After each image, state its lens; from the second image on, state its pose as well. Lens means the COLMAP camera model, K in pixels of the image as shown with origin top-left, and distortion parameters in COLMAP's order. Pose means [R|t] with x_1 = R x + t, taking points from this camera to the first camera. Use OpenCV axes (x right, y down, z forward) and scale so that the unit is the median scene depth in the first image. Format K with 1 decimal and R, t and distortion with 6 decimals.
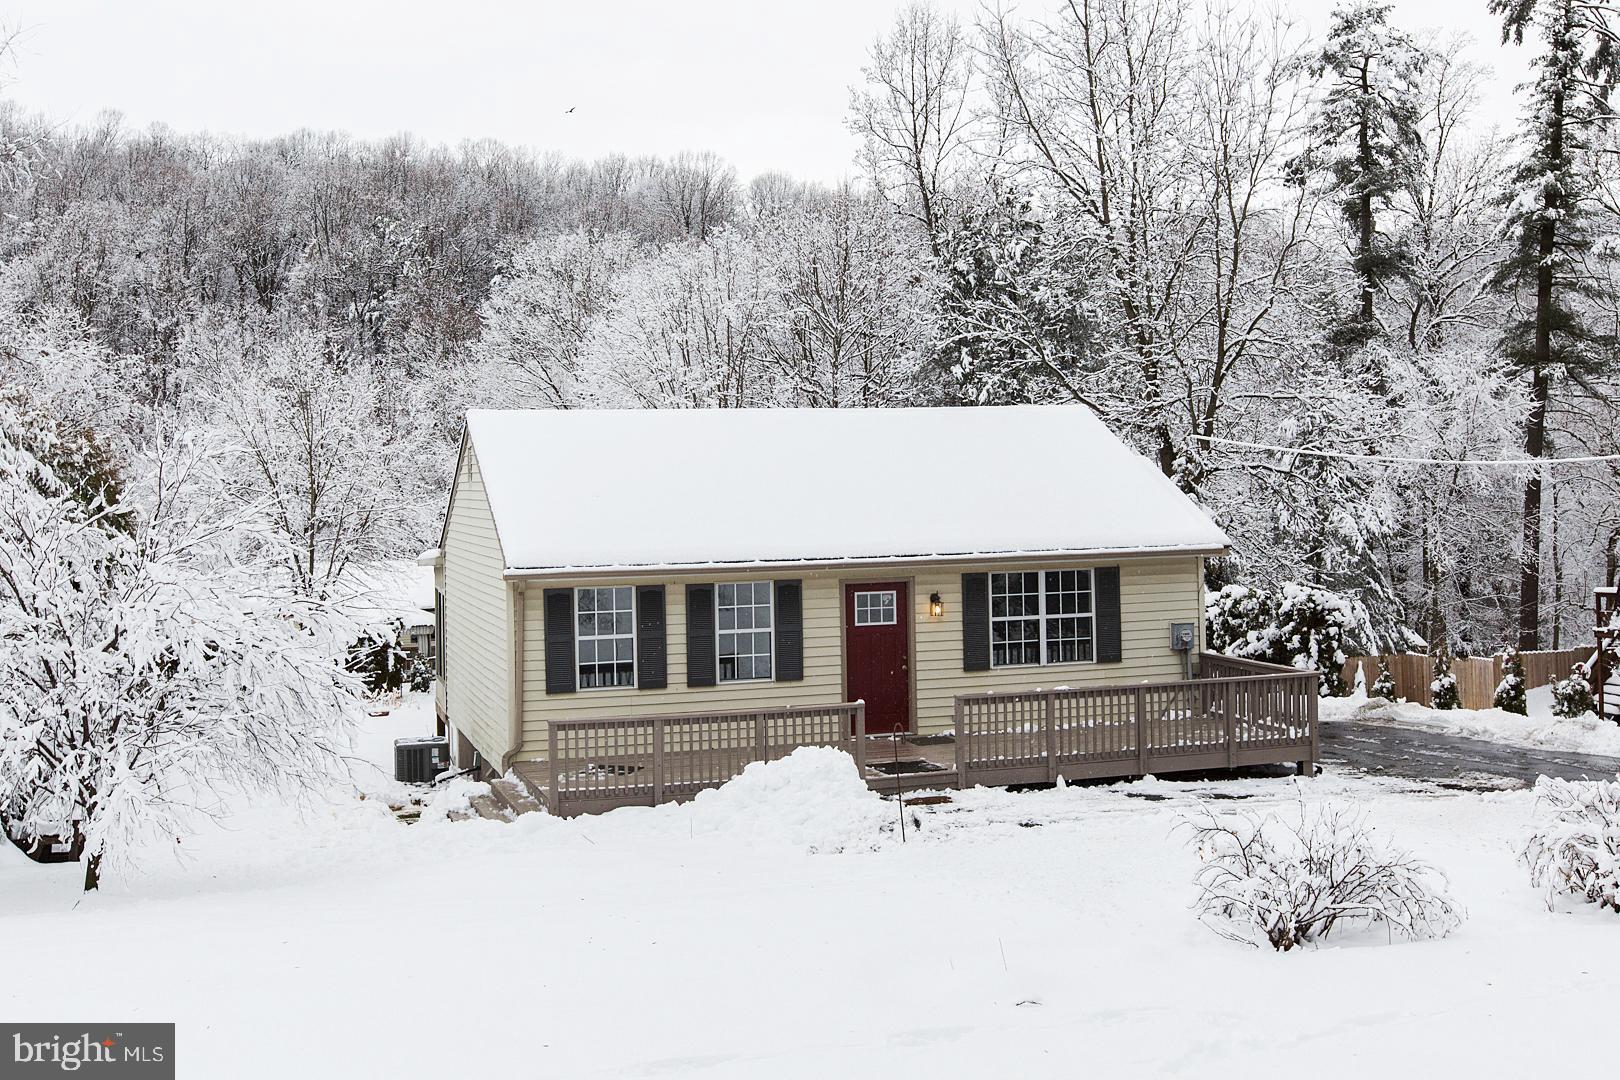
lens RADIAL K [[1789.9, 0, 818.1], [0, 1789.9, 474.6], [0, 0, 1]] dist [-0.015226, 0.021855]
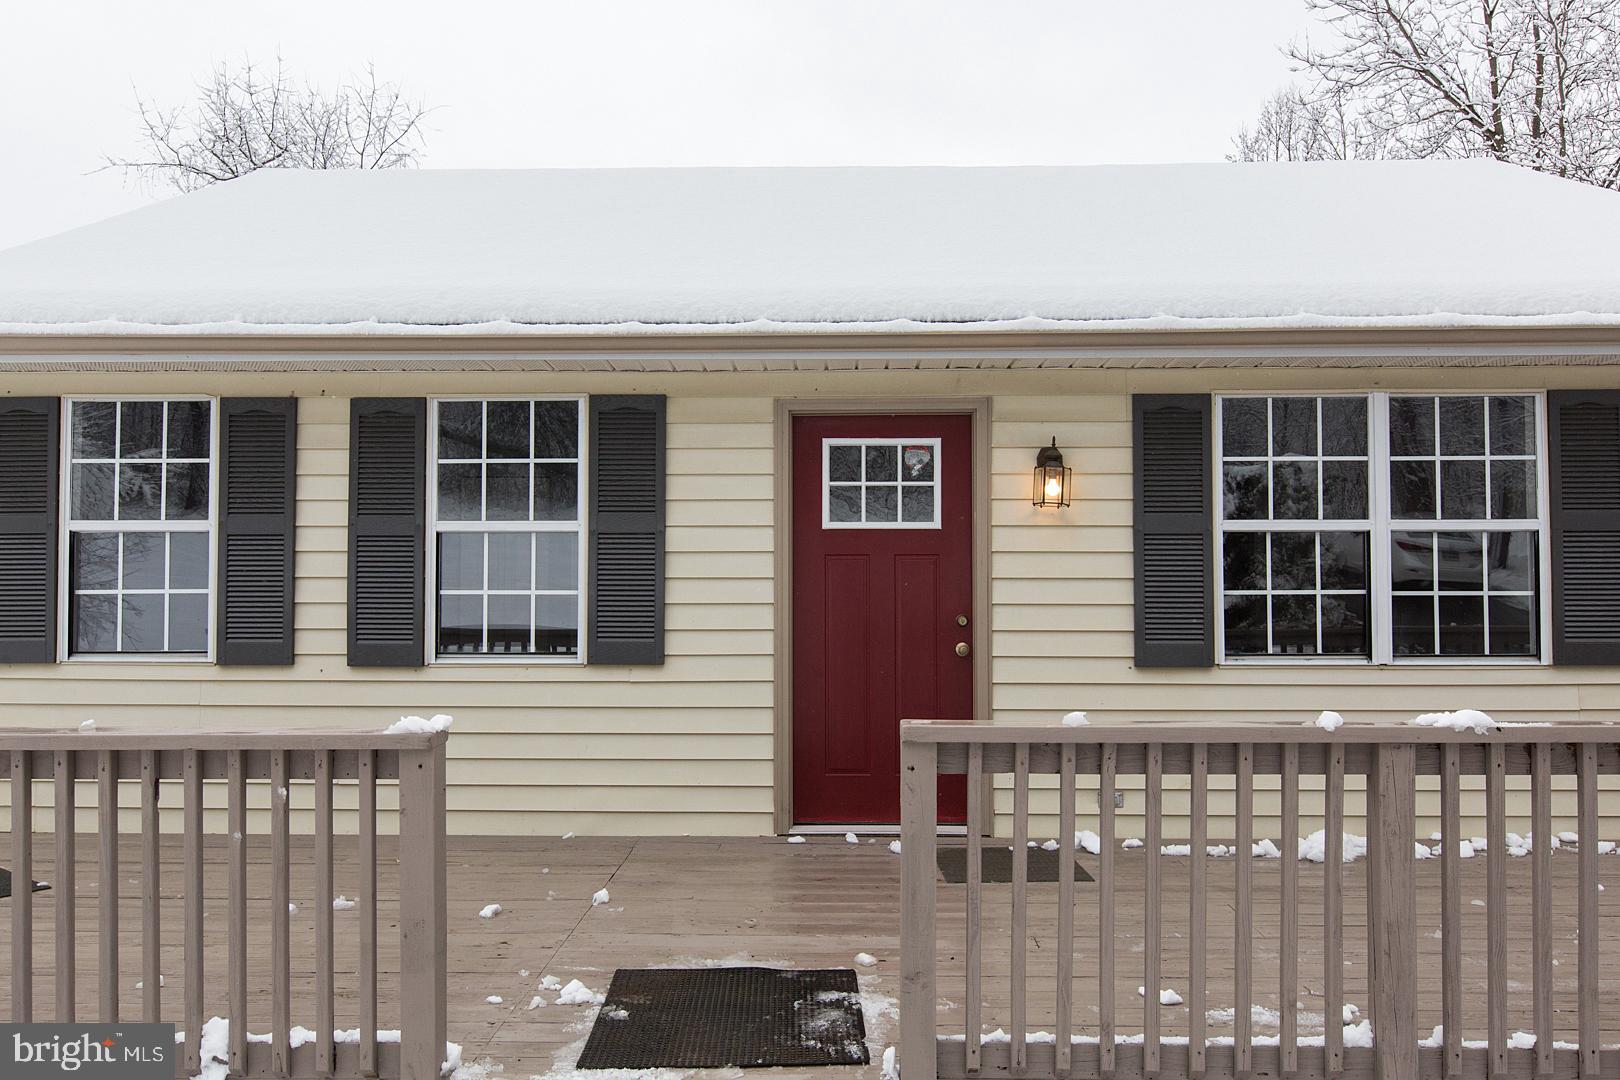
lens RADIAL K [[1209.3, 0, 815.3], [0, 1209.3, 547.2], [0, 0, 1]] dist [0.009631, 0.000682]
pose [[0.945275, 0.010775, -0.326097, 0.098700], [-0.018524, 0.999615, -0.020667, 0.091201], [0.325748, 0.025576, 0.945111, 0.742202]]
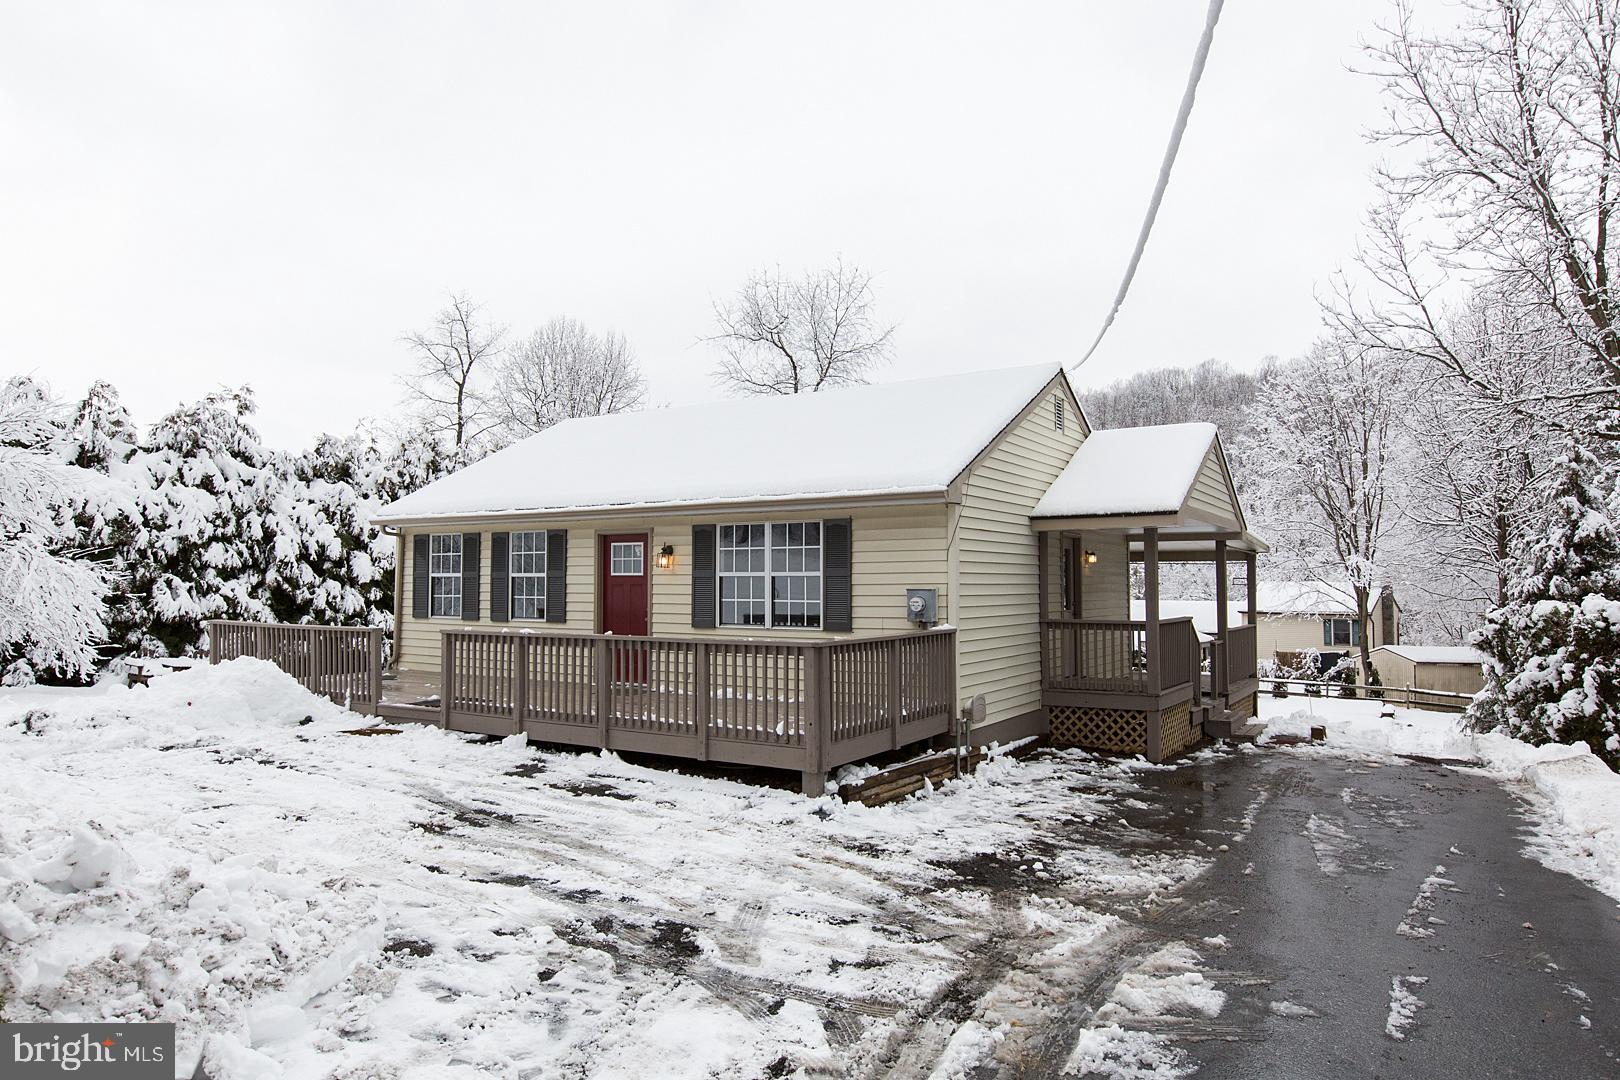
lens RADIAL K [[988.4, 0, 810.0], [0, 988.4, 540.0], [0, 0, 1]] dist [-0.004145, -0.001489]
pose [[0.649502, -0.010627, -0.760285, 0.517752], [-0.014040, 0.999564, -0.025966, 0.075379], [0.760230, 0.027539, 0.649070, 0.696575]]
